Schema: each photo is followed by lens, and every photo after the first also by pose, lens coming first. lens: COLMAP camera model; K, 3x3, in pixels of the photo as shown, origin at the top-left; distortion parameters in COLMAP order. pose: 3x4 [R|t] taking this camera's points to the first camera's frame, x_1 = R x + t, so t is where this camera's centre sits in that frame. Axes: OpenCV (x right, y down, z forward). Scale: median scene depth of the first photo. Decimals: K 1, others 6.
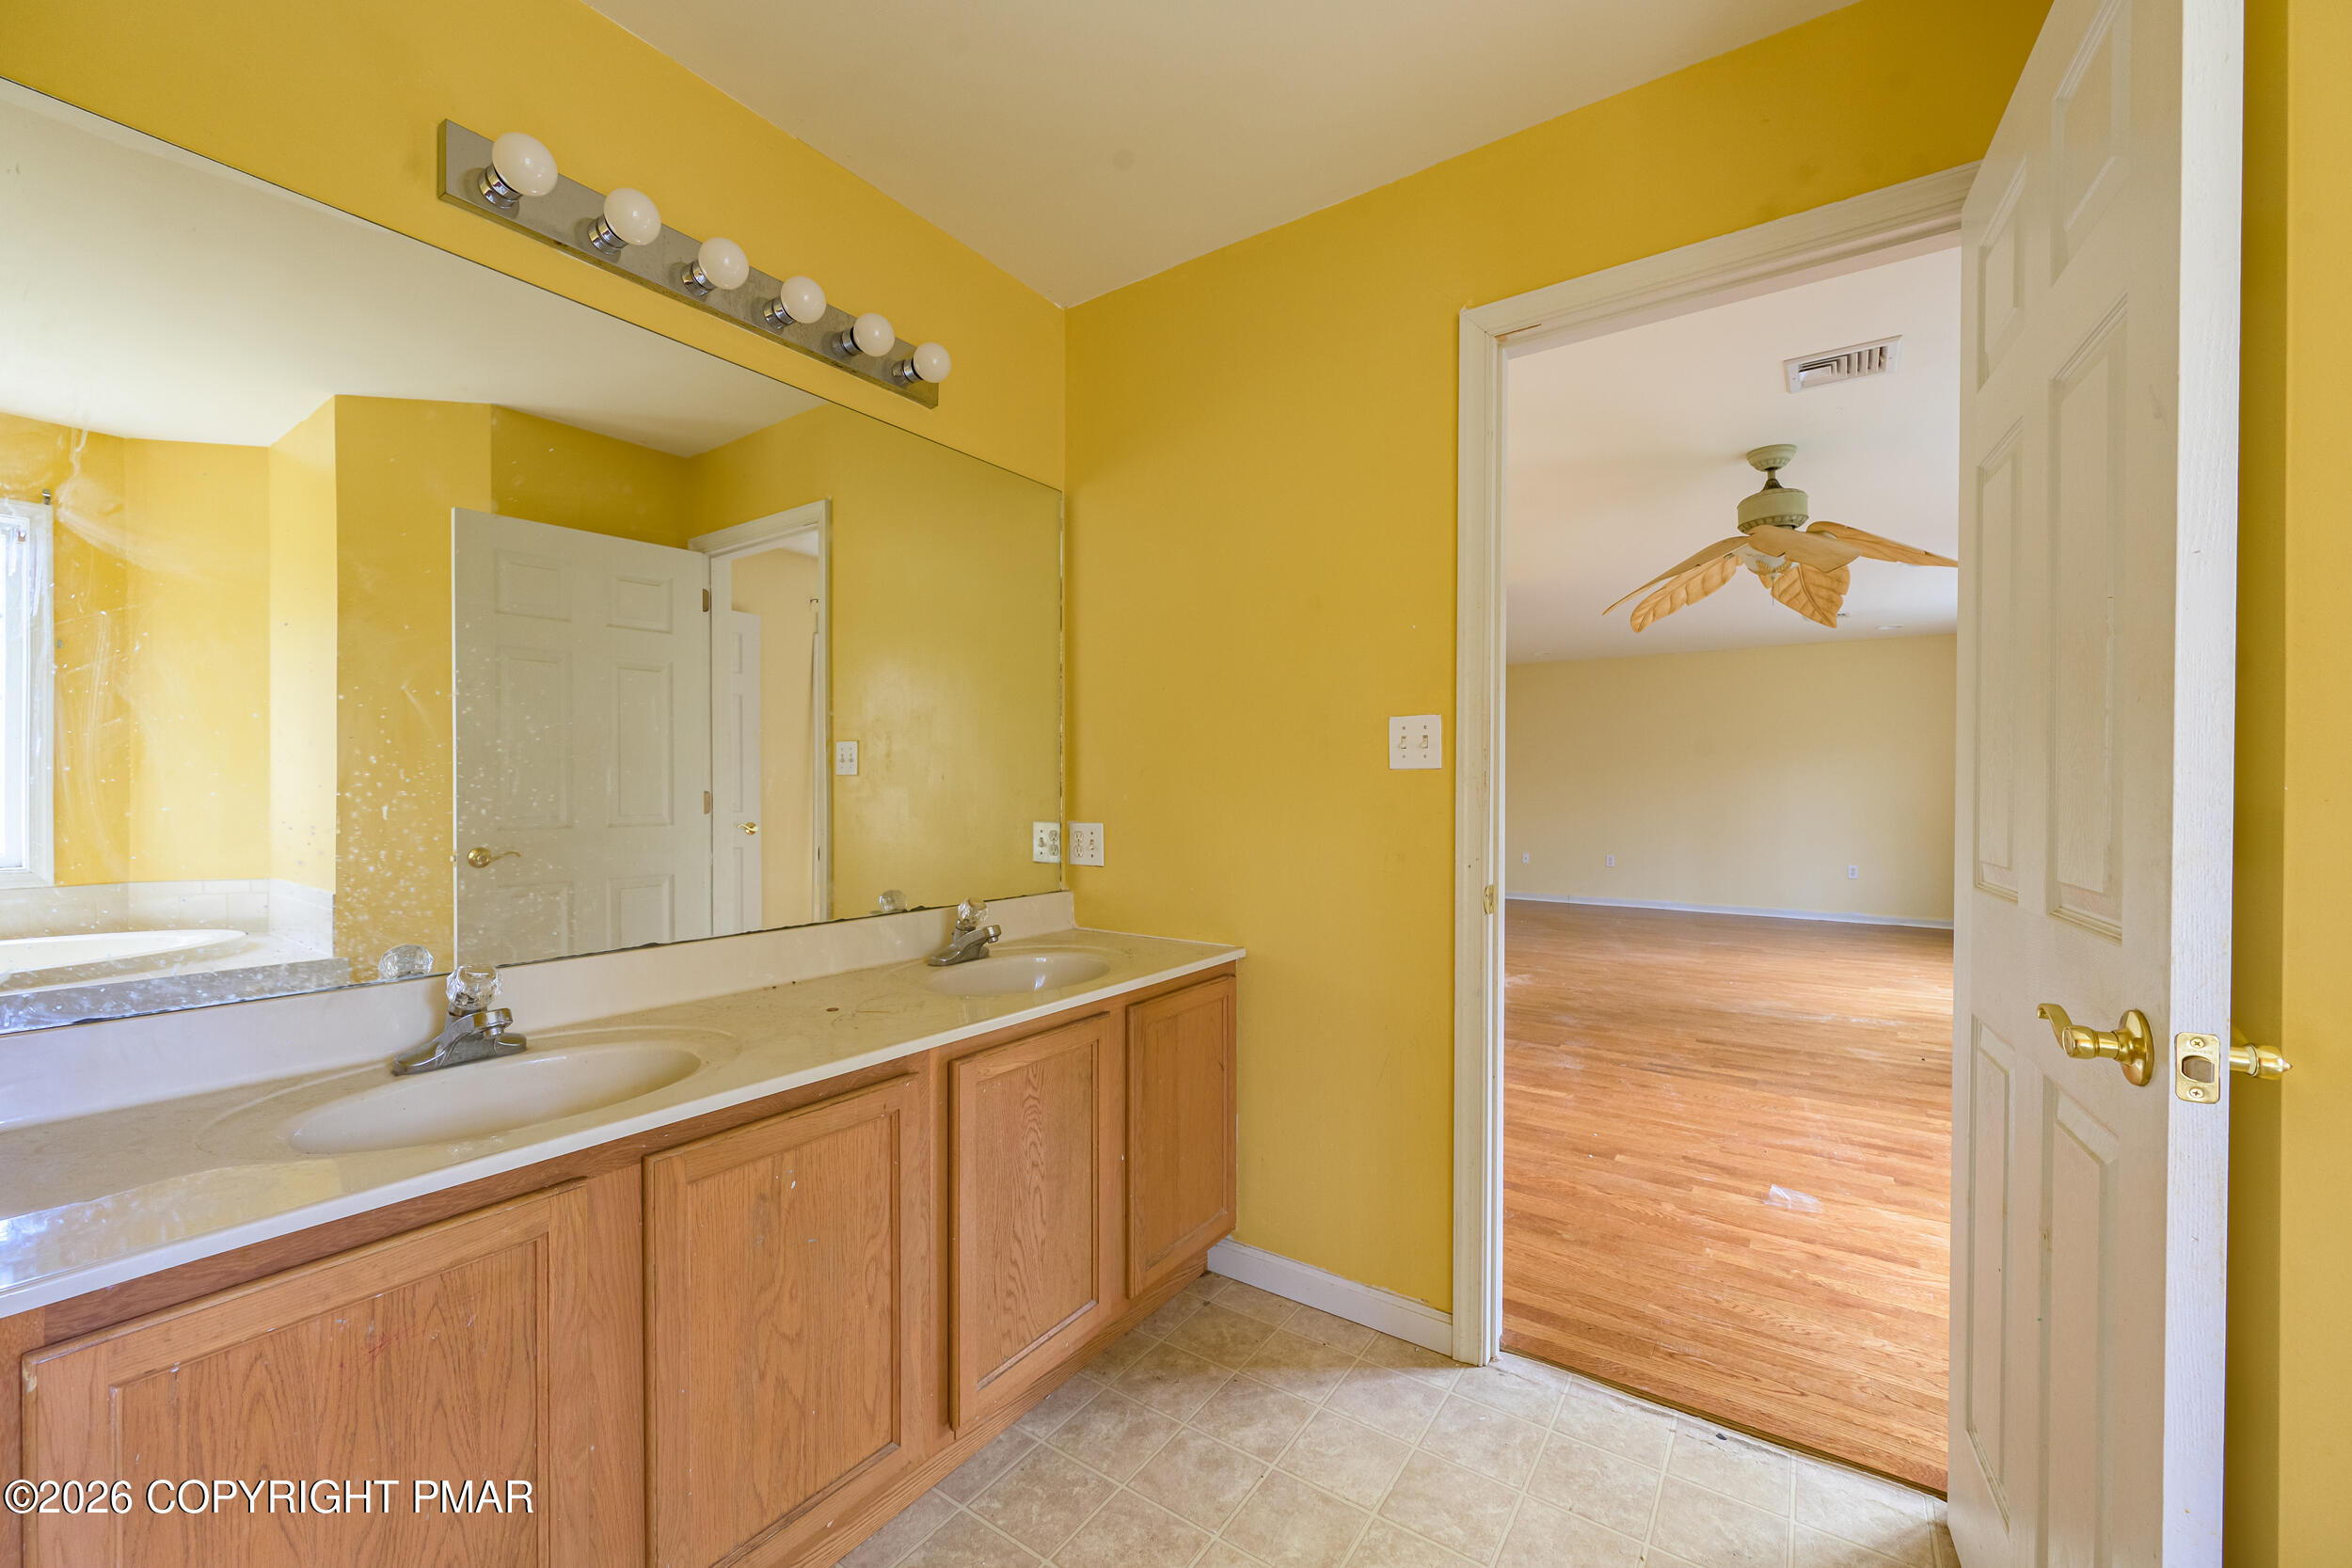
lens RADIAL K [[925.8, 0, 1193.5], [0, 925.8, 783.7], [0, 0, 1]] dist [-0.000288, -0.000527]
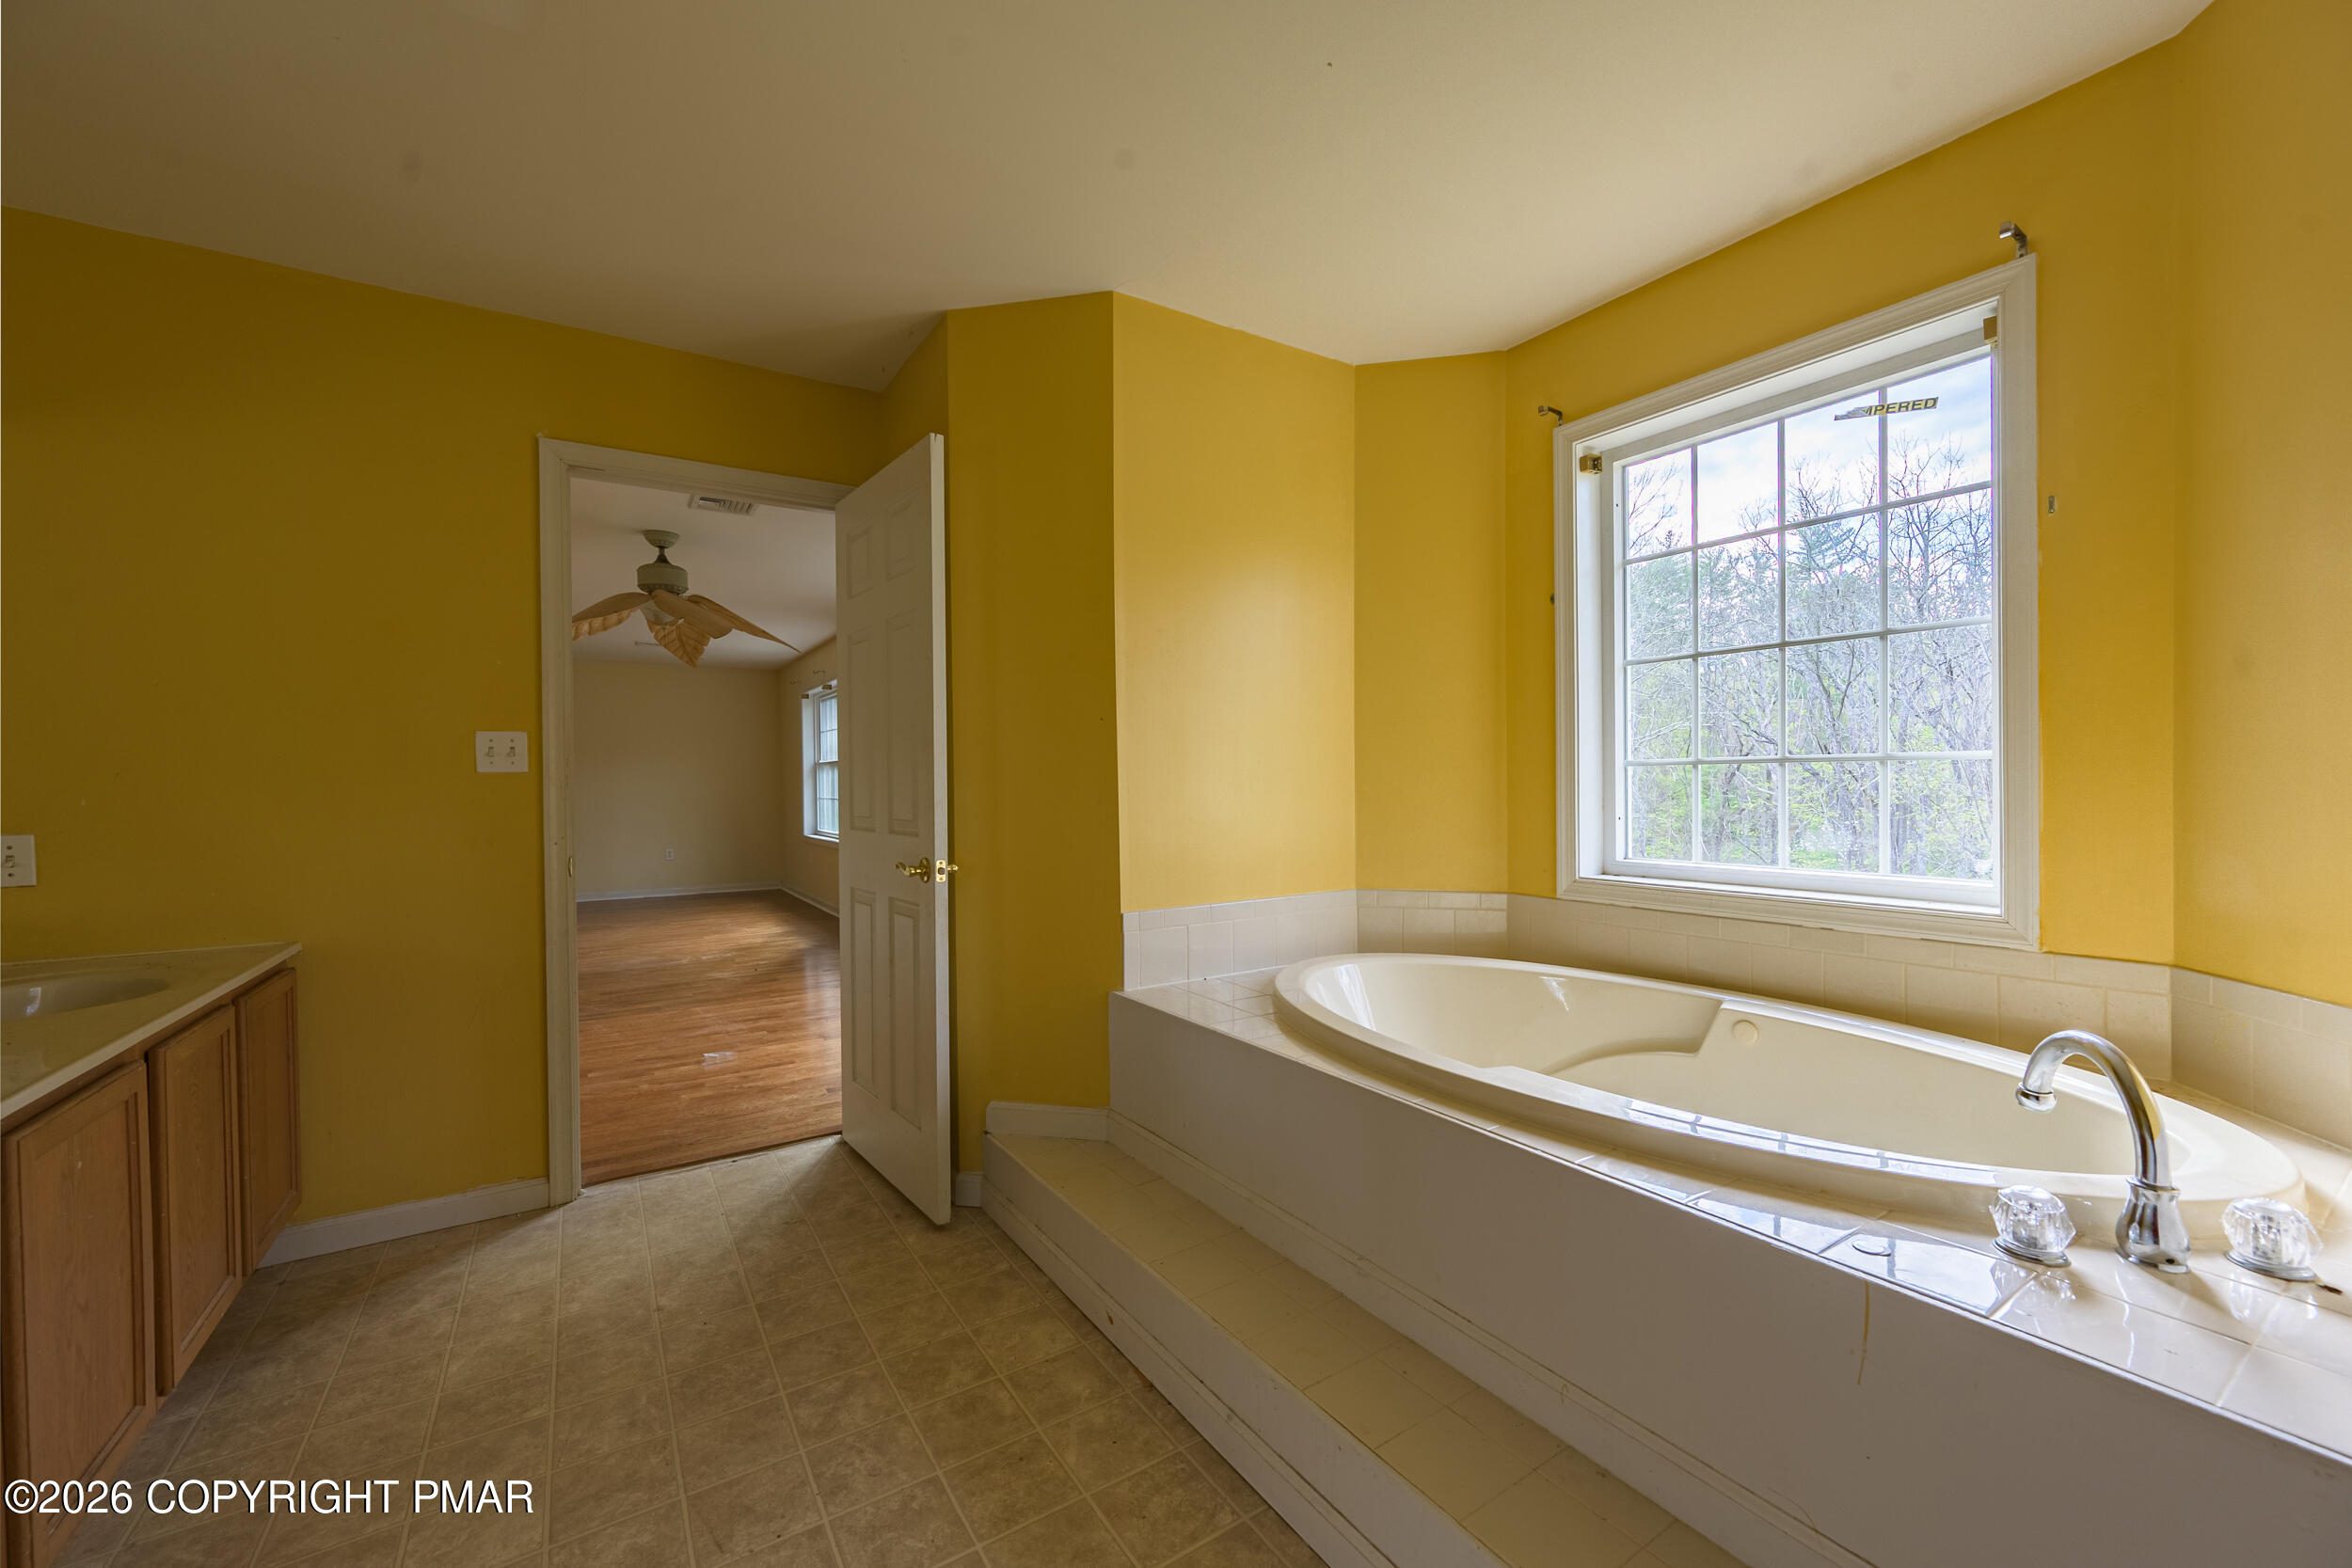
lens RADIAL K [[925.8, 0, 1187.3], [0, 925.8, 778.4], [0, 0, 1]] dist [-0.000288, -0.000527]
pose [[0.382253, -0.011808, 0.923982, -0.548148], [0.018781, 0.999811, 0.005007, 0.003099], [-0.923867, 0.015439, 0.382402, -0.353085]]
